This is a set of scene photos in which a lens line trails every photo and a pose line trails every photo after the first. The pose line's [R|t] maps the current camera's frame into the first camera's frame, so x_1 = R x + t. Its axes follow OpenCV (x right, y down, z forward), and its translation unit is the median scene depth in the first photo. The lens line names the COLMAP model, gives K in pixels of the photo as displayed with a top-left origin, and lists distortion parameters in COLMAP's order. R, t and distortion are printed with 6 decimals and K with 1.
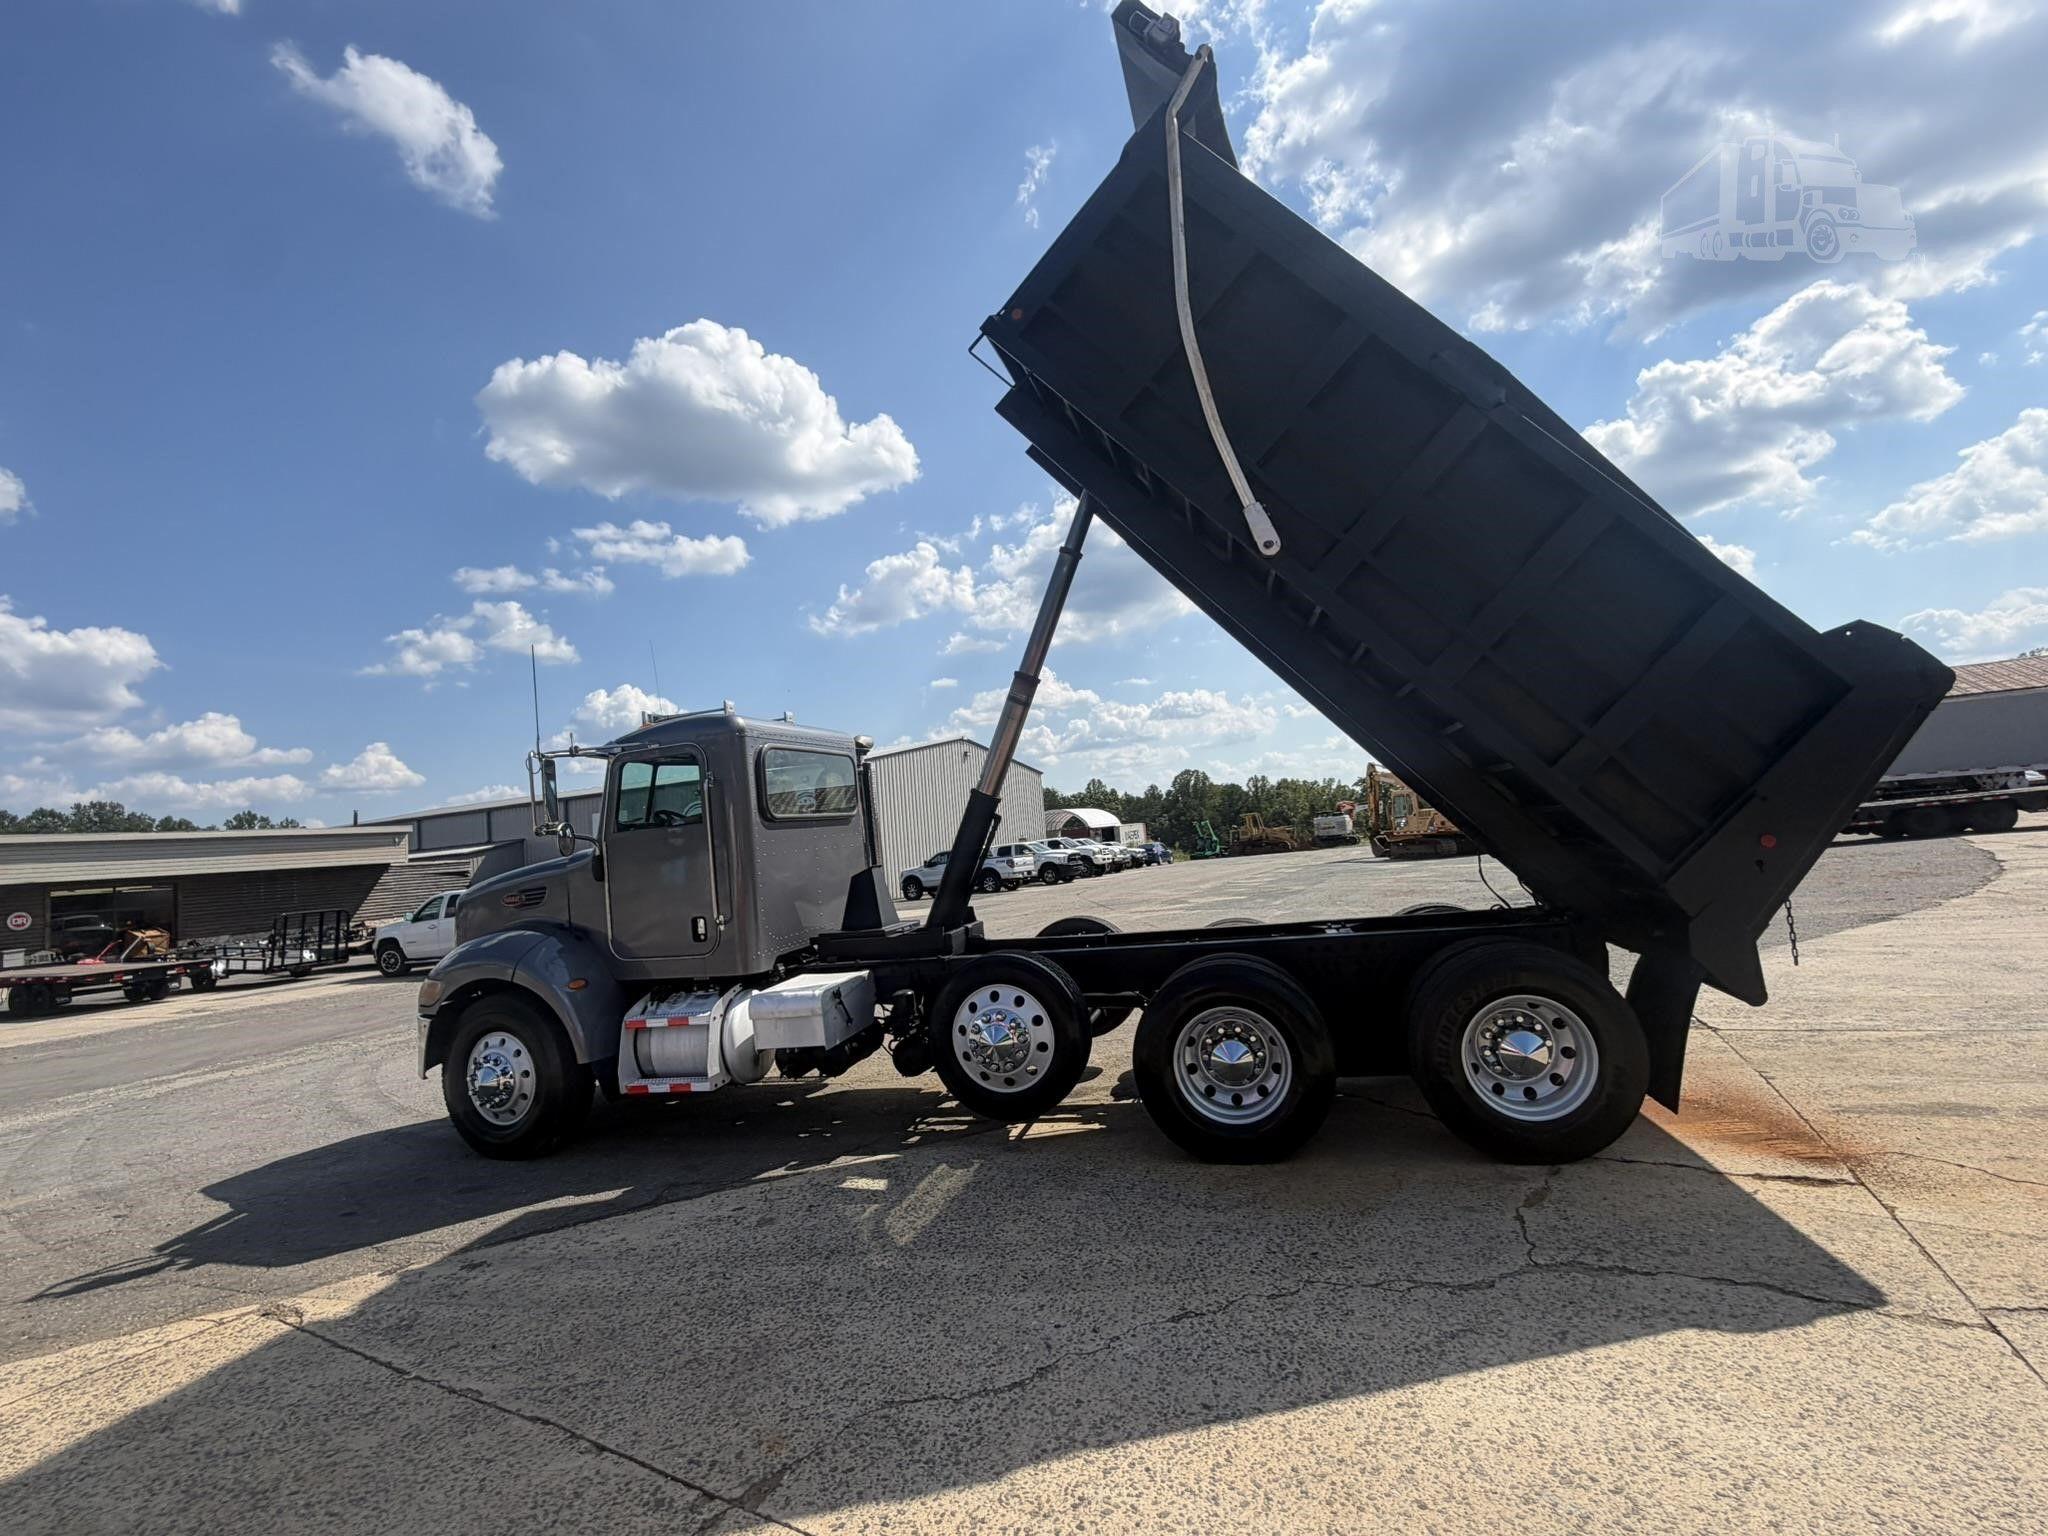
lens RADIAL K [[945.7, 0, 1020.2], [0, 945.7, 762.7], [0, 0, 1]] dist [0.001650, -0.000701]
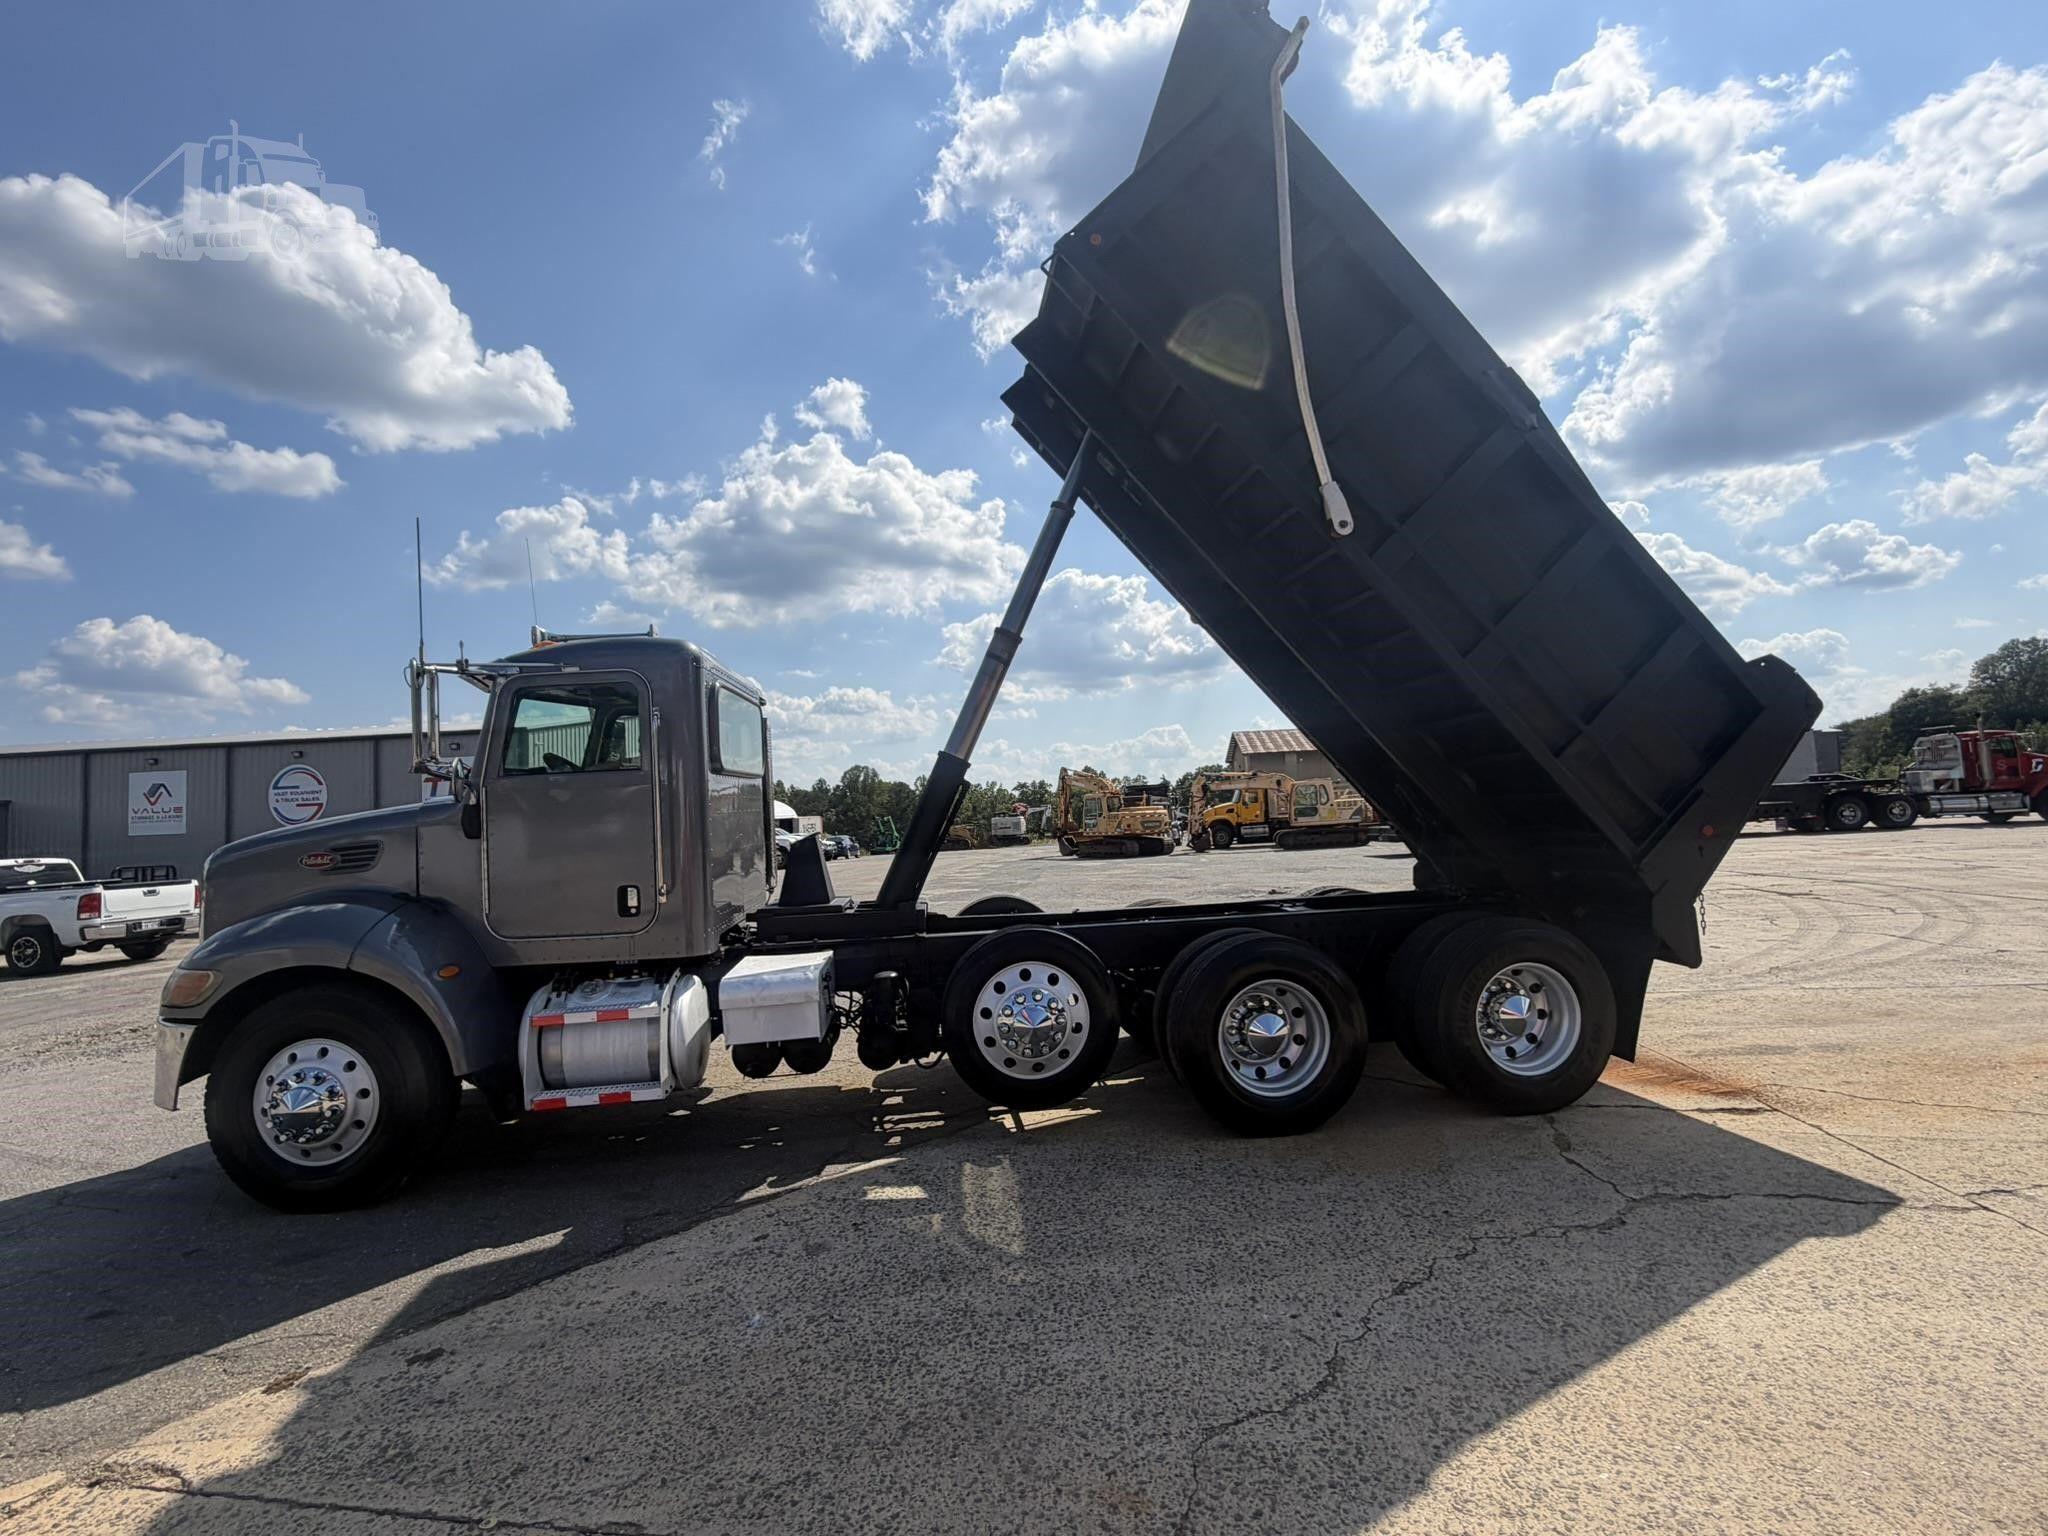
lens RADIAL K [[945.7, 0, 1023.6], [0, 945.7, 761.6], [0, 0, 1]] dist [0.001650, -0.000701]
pose [[0.934546, 0.062118, 0.350379, -0.393207], [-0.062941, 0.997976, -0.009049, 0.054245], [-0.350232, -0.013597, 0.936564, 0.160792]]
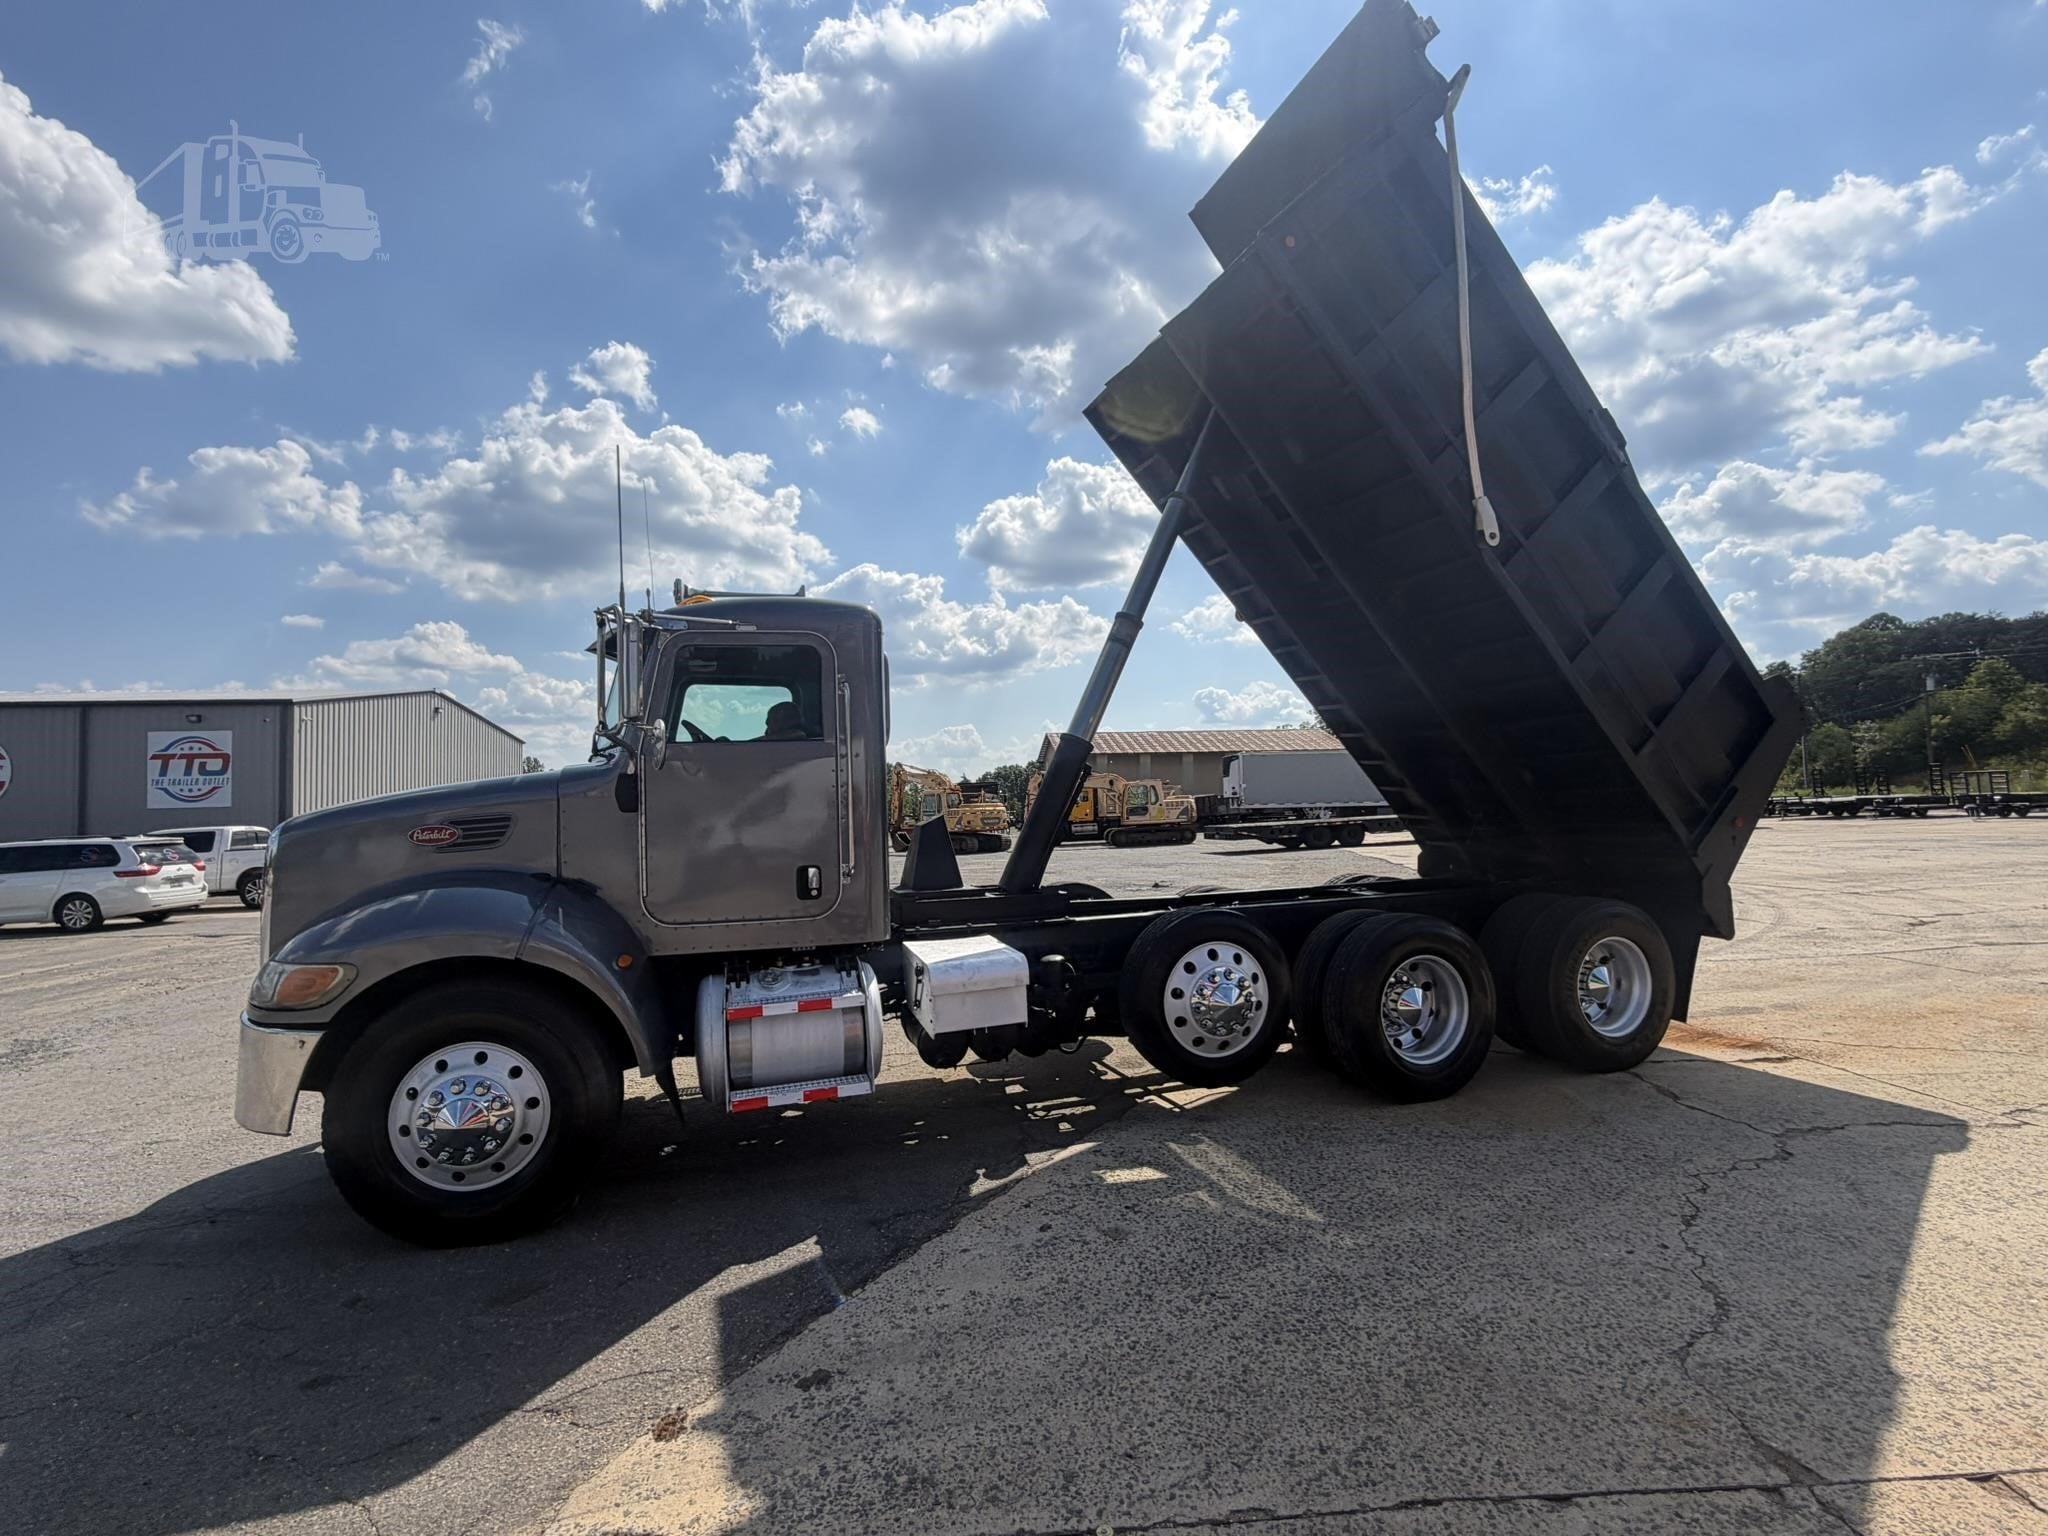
lens RADIAL K [[945.7, 0, 1022.8], [0, 945.7, 757.4], [0, 0, 1]] dist [0.001650, -0.000701]
pose [[0.834565, 0.088005, 0.543835, -0.765416], [-0.086739, 0.995836, -0.028040, 0.105319], [-0.544038, -0.023770, 0.838724, 0.357336]]
